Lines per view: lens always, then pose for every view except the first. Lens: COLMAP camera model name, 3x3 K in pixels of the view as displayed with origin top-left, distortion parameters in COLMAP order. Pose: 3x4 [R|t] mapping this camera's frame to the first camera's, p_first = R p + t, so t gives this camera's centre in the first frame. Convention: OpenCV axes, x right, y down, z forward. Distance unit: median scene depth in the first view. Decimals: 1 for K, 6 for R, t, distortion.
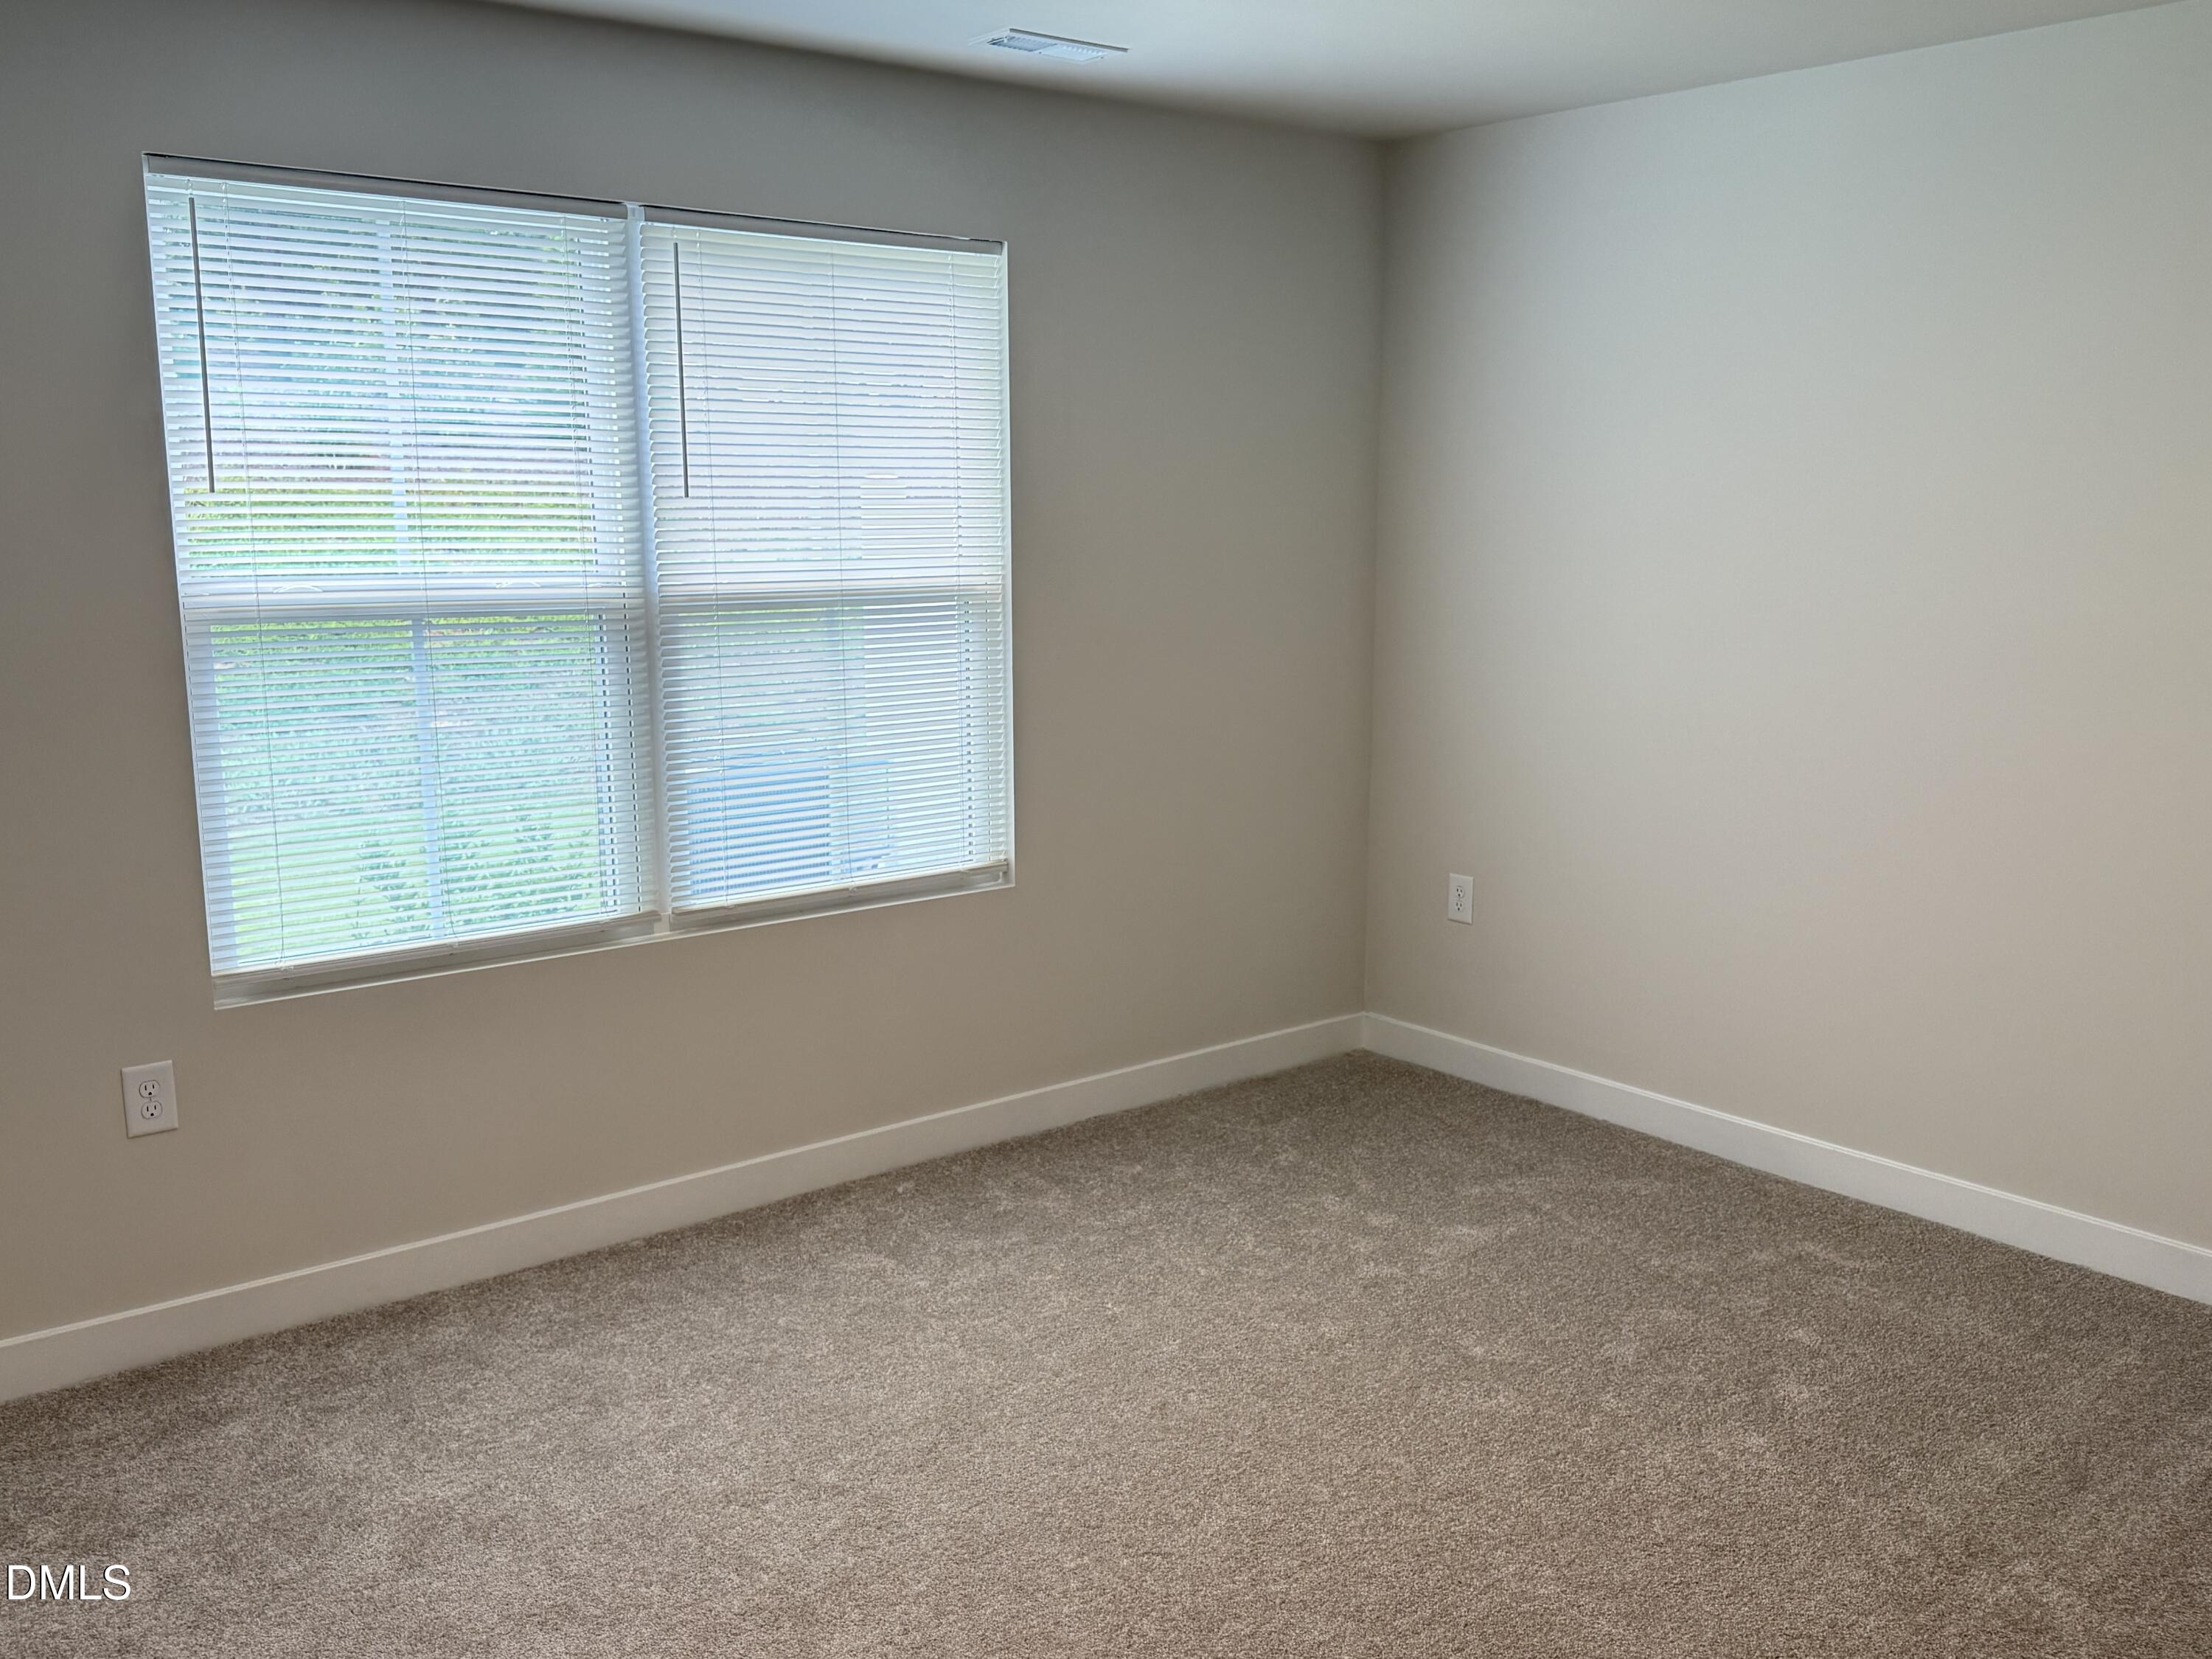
lens RADIAL K [[1947.1, 0, 1211.9], [0, 1947.1, 787.5], [0, 0, 1]] dist [0.089831, -0.050057]
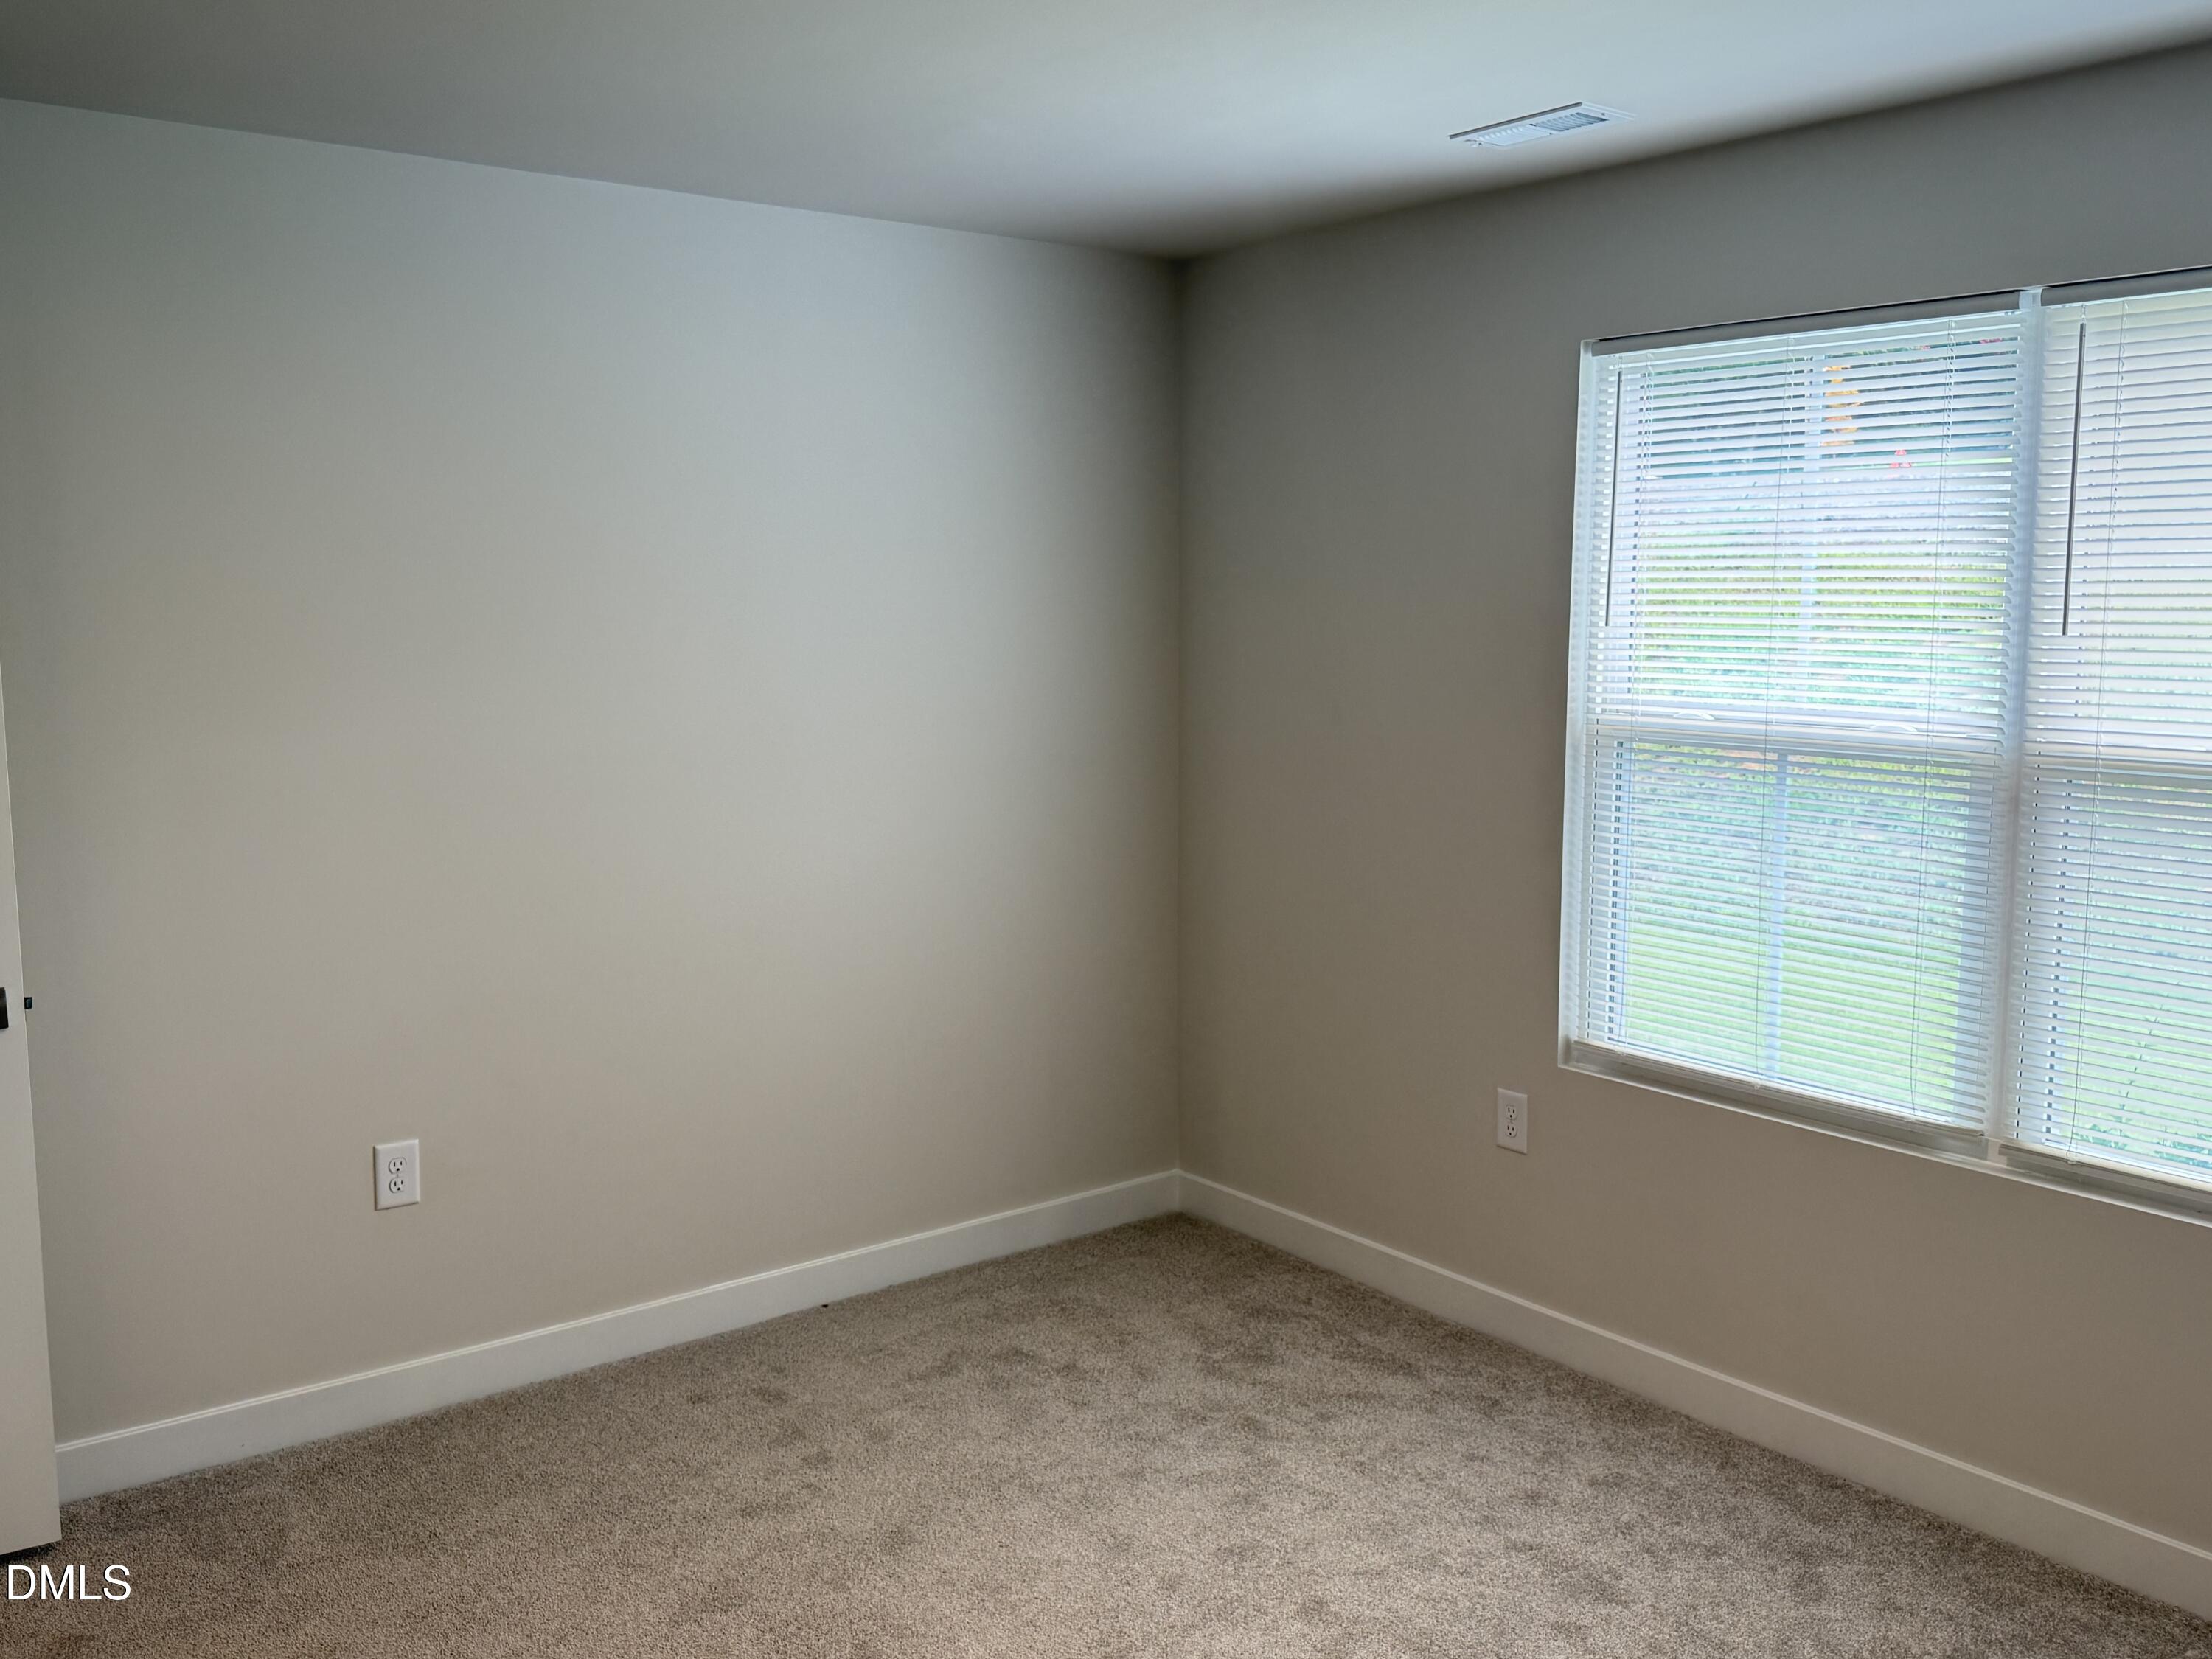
lens RADIAL K [[1947.1, 0, 1097.0], [0, 1947.1, 787.1], [0, 0, 1]] dist [0.089831, -0.050057]
pose [[-0.004614, 0.094608, -0.995504, 0.590566], [-0.173449, 0.980349, 0.093972, -0.102444], [0.984832, 0.173103, 0.011886, 0.660302]]
